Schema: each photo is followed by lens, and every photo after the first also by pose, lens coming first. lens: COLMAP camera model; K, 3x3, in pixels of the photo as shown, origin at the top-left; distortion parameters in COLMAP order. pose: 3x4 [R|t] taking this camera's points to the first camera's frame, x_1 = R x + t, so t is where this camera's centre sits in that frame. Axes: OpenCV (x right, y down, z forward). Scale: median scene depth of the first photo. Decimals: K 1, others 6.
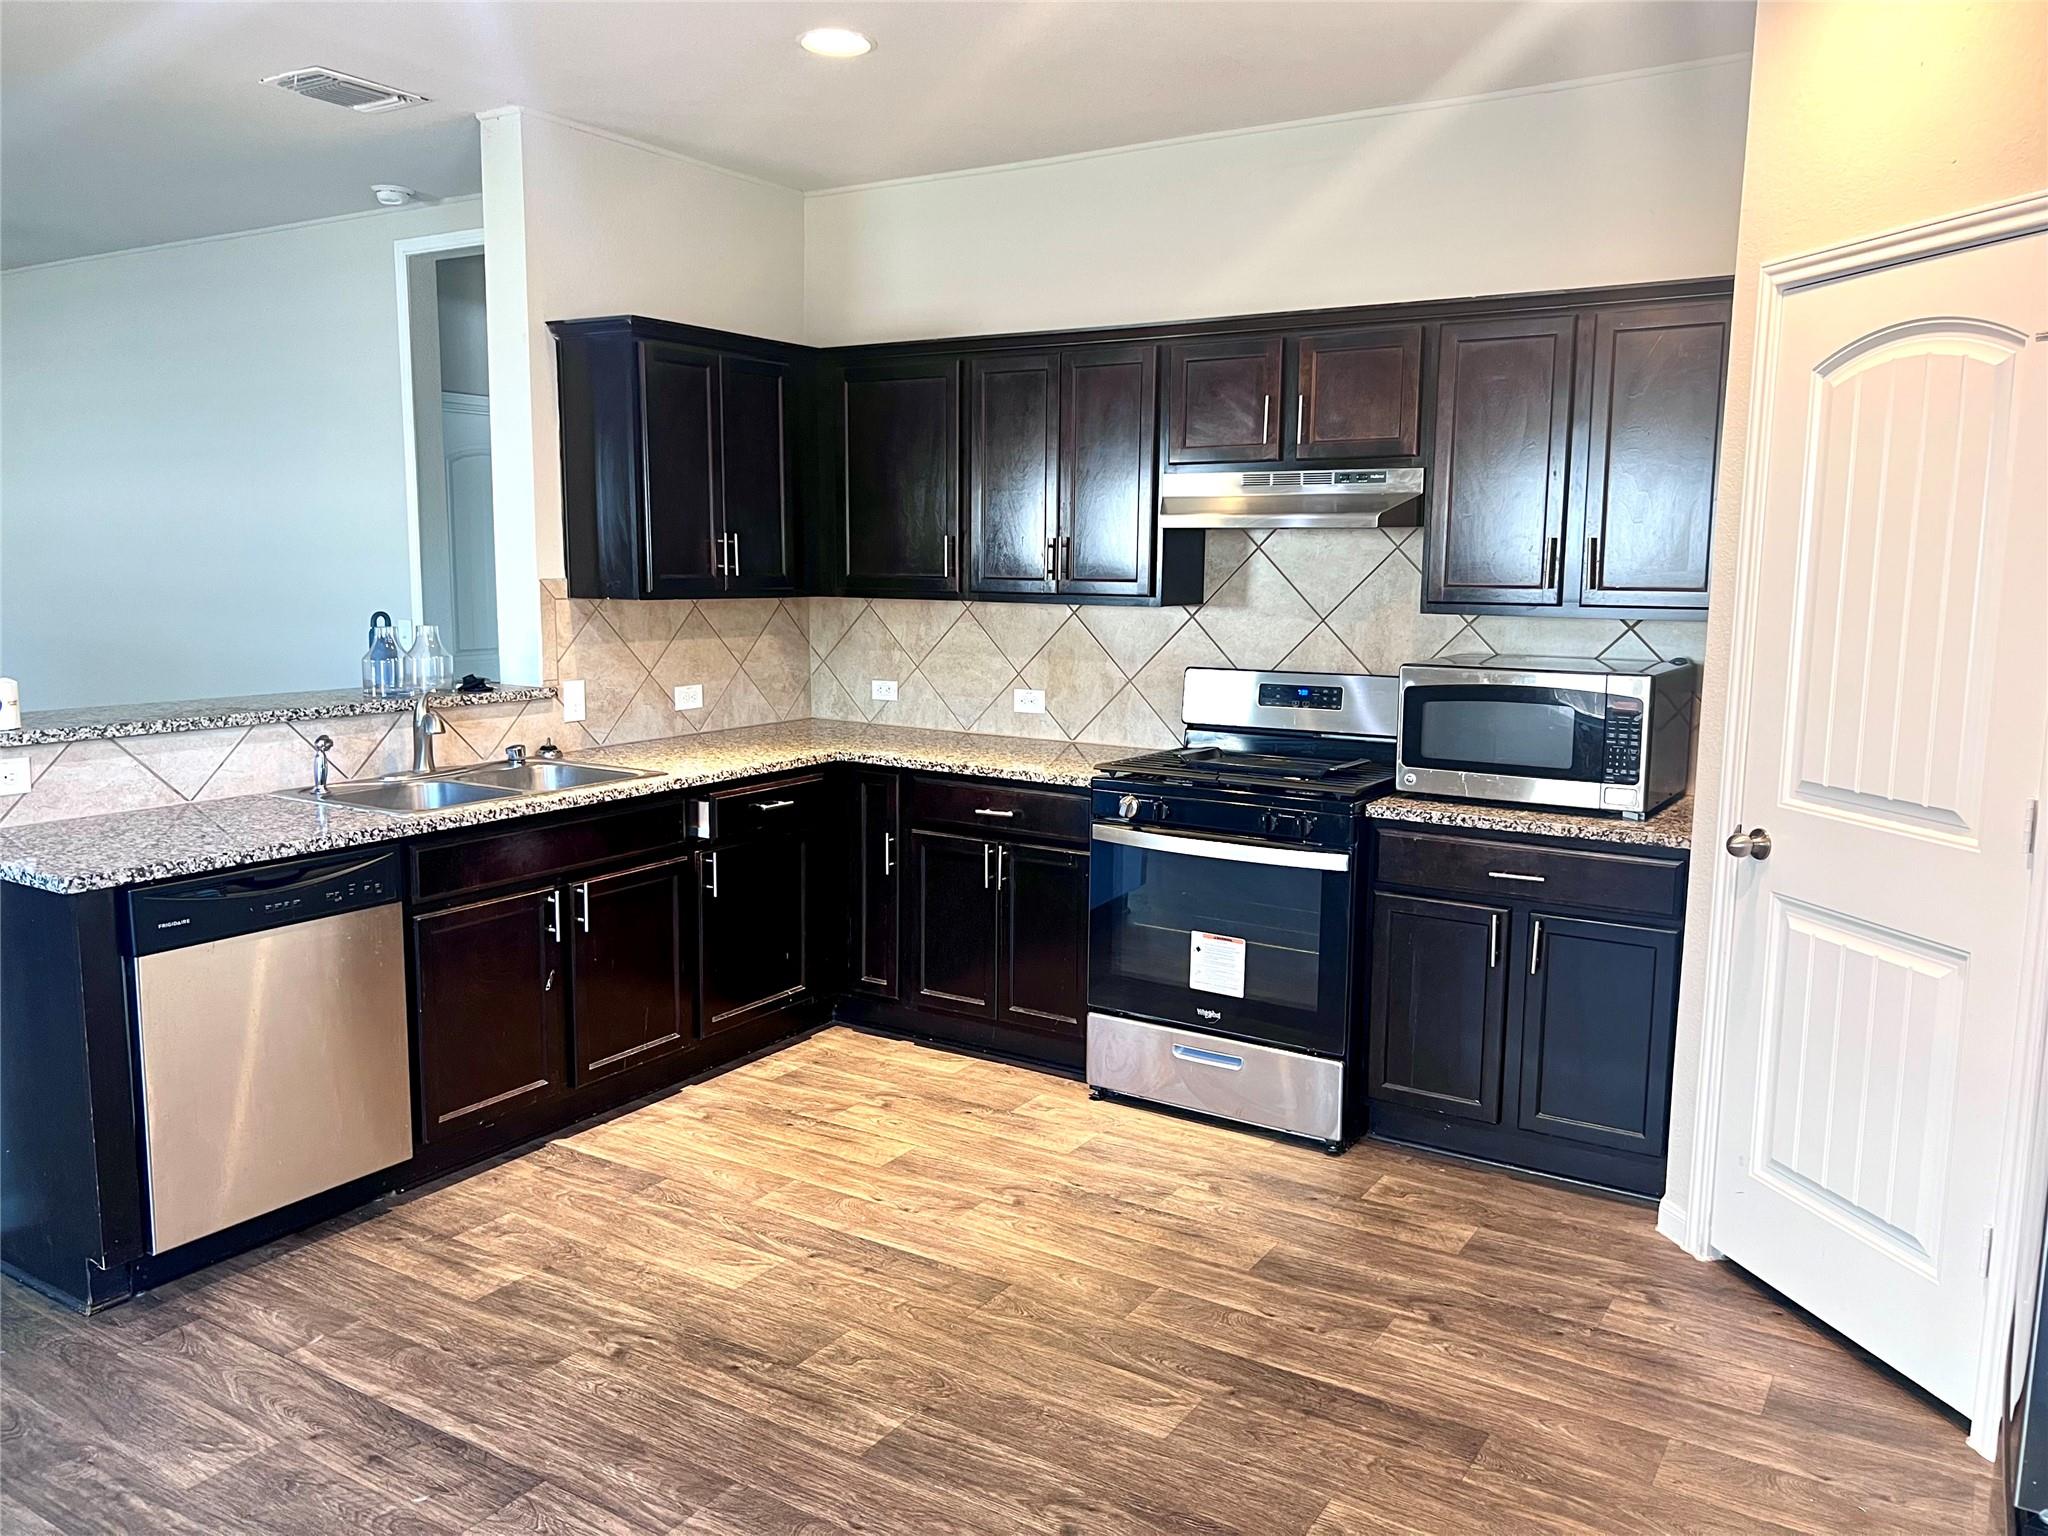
lens RADIAL K [[1561.4, 0, 1020.3], [0, 1561.4, 765.6], [0, 0, 1]] dist [0.046780, -0.051837]
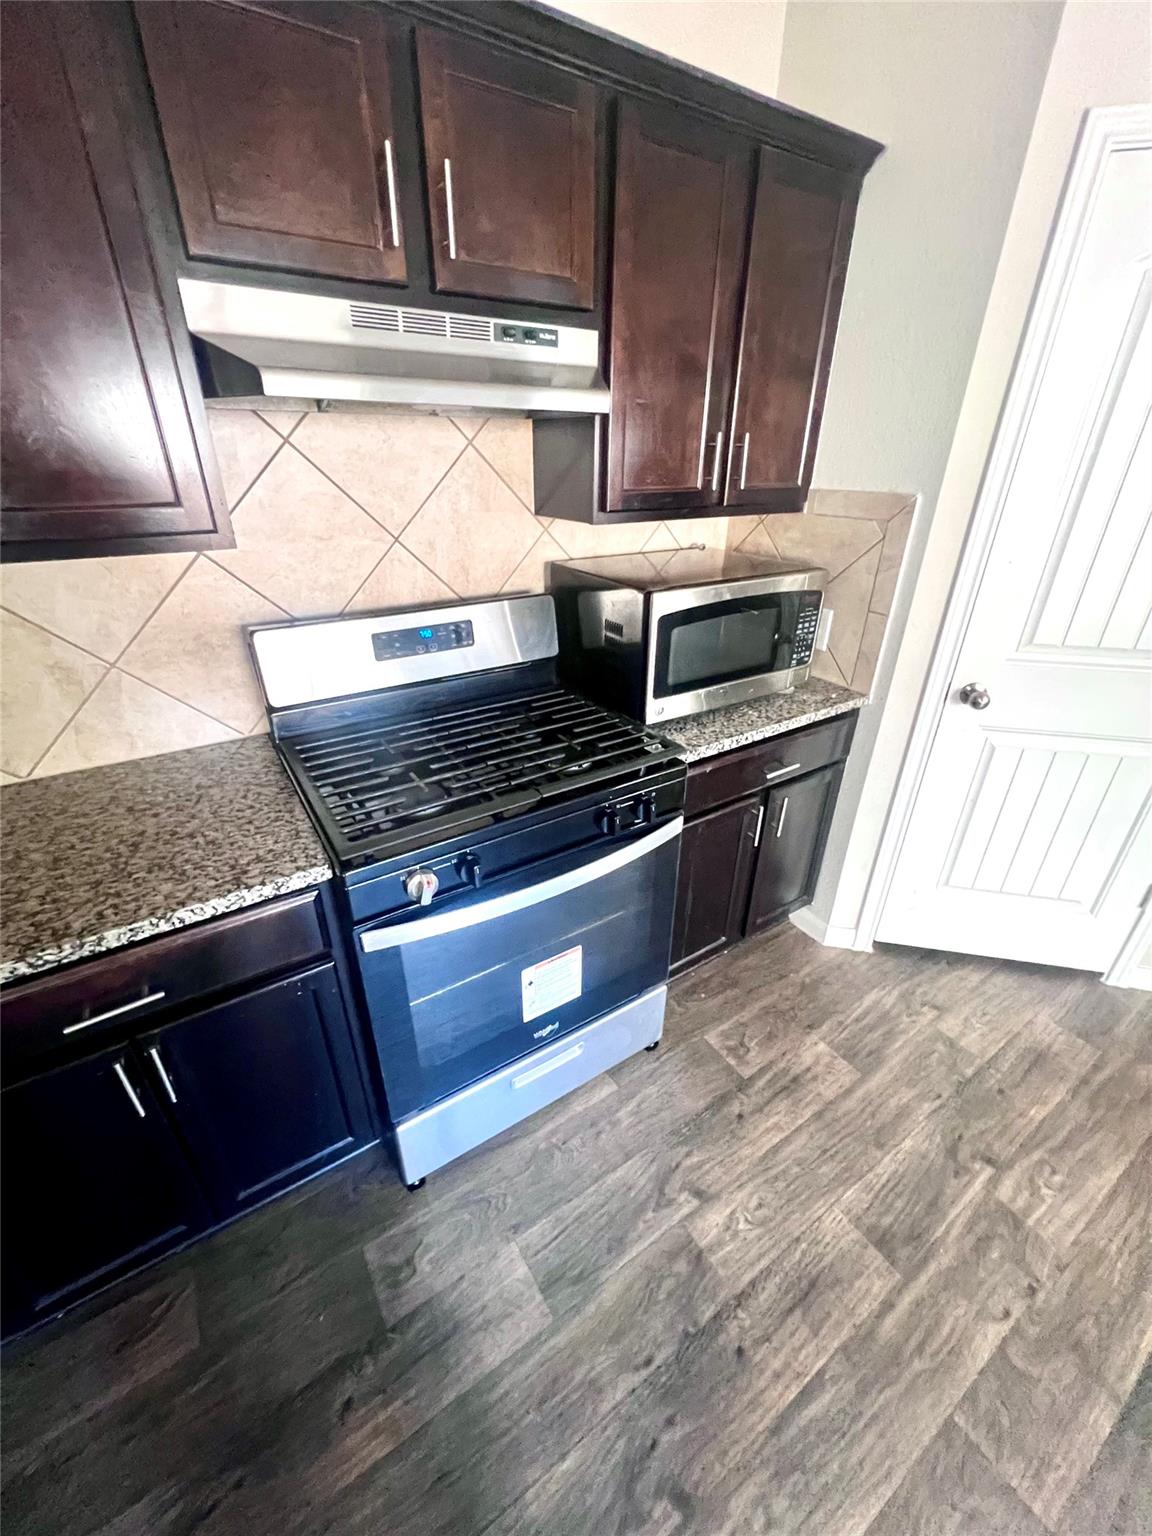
lens RADIAL K [[621.5, 0, 570.9], [0, 621.5, 771.7], [0, 0, 1]] dist [-0.000922, 0.000236]
pose [[0.410485, -0.425777, 0.806360, -0.107203], [0.124047, 0.902148, 0.413209, -0.132996], [-0.903391, -0.069589, 0.423135, 0.957062]]
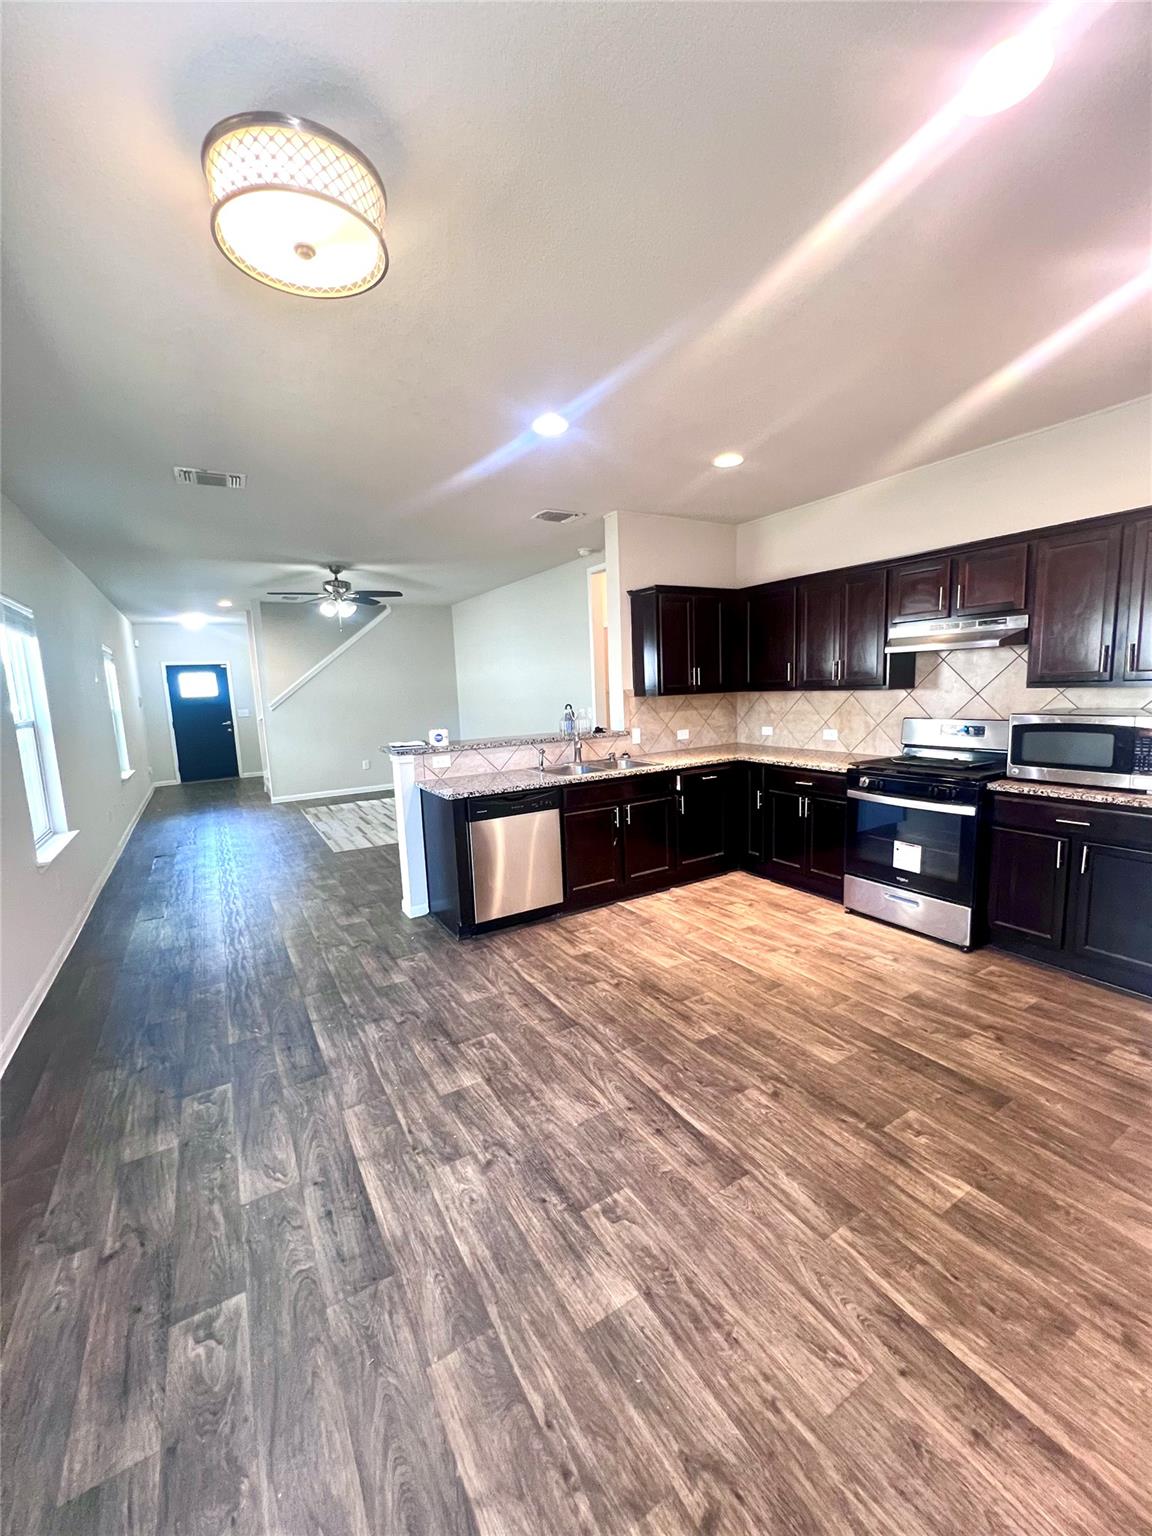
lens RADIAL K [[621.5, 0, 570.9], [0, 621.5, 771.7], [0, 0, 1]] dist [-0.000922, 0.000236]
pose [[0.890655, 0.018549, -0.454301, 0.113364], [-0.013497, 0.999806, 0.014360, 0.005911], [0.454480, -0.006658, 0.890732, 0.040161]]
